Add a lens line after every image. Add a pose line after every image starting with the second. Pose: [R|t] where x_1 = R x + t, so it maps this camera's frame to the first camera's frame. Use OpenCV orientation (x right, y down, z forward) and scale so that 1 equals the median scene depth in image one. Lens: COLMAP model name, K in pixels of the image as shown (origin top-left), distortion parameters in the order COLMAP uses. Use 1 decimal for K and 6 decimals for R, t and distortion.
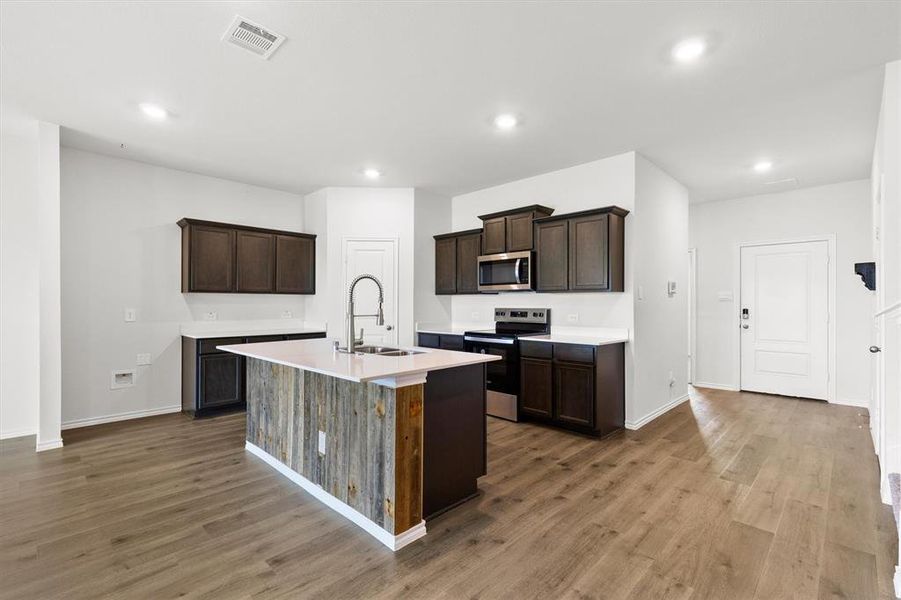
lens RADIAL K [[403.2, 0, 467.8], [0, 403.2, 300.7], [0, 0, 1]] dist [0.002616, -0.000039]
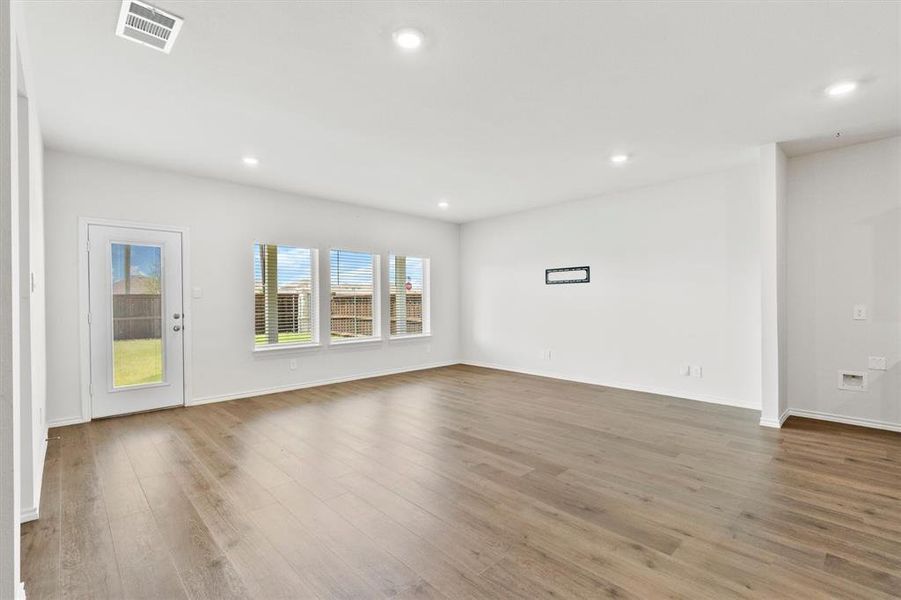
lens RADIAL K [[403.2, 0, 450.9], [0, 403.2, 300.2], [0, 0, 1]] dist [0.002616, -0.000039]
pose [[-0.051436, -0.006956, -0.998652, 0.175888], [0.012328, 0.999895, -0.007599, 0.003895], [0.998600, -0.012702, -0.051345, 0.160956]]
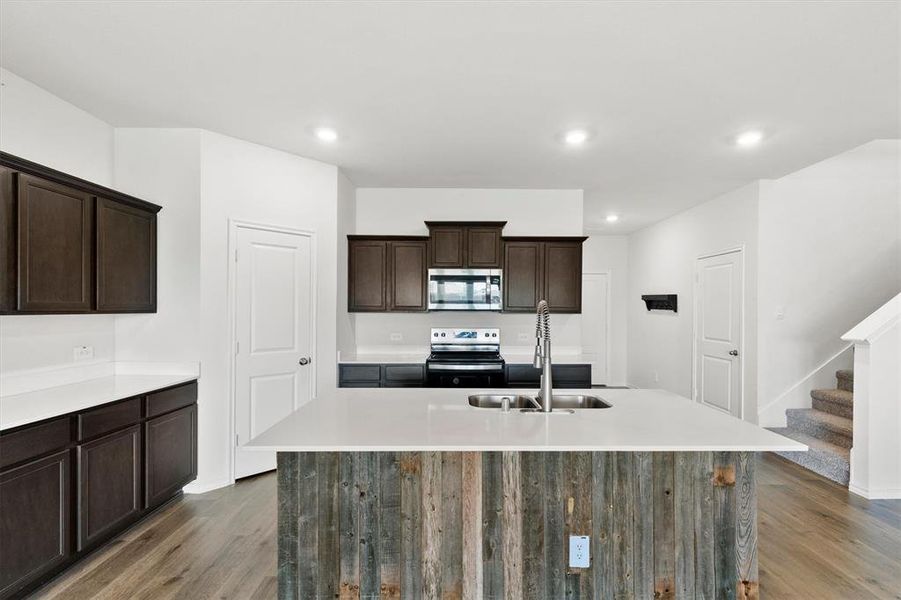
lens RADIAL K [[403.2, 0, 459.1], [0, 403.2, 306.0], [0, 0, 1]] dist [0.002616, -0.000039]
pose [[0.722238, 0.006630, 0.691613, -0.760964], [-0.010569, 0.999943, 0.001451, -0.049276], [-0.691564, -0.008357, 0.722267, 0.504006]]
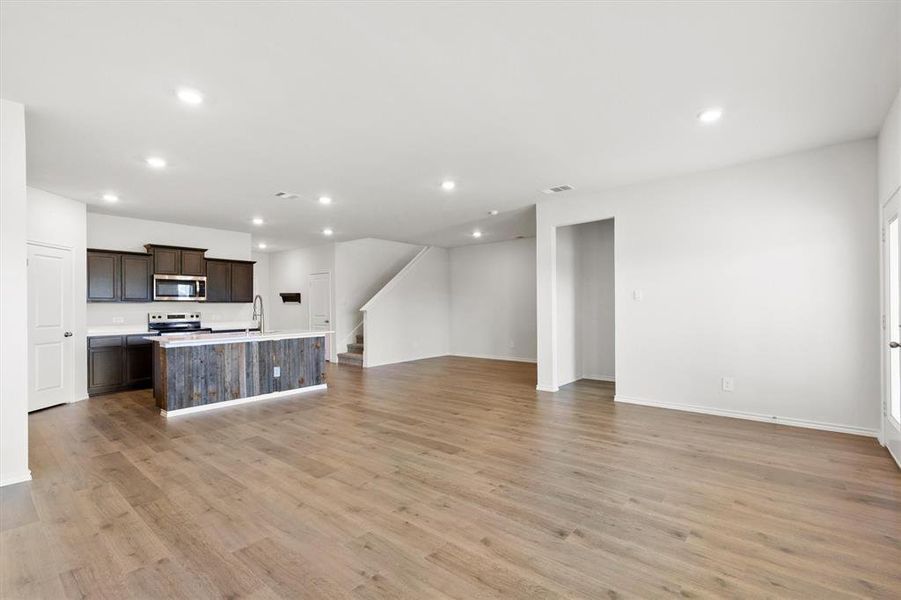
lens RADIAL K [[403.2, 0, 454.7], [0, 403.2, 307.2], [0, 0, 1]] dist [0.002616, -0.000039]
pose [[-0.064851, -0.003631, 0.997888, -2.035323], [0.000403, 0.999993, 0.003665, -0.008506], [-0.997895, 0.000640, -0.064849, 0.132279]]
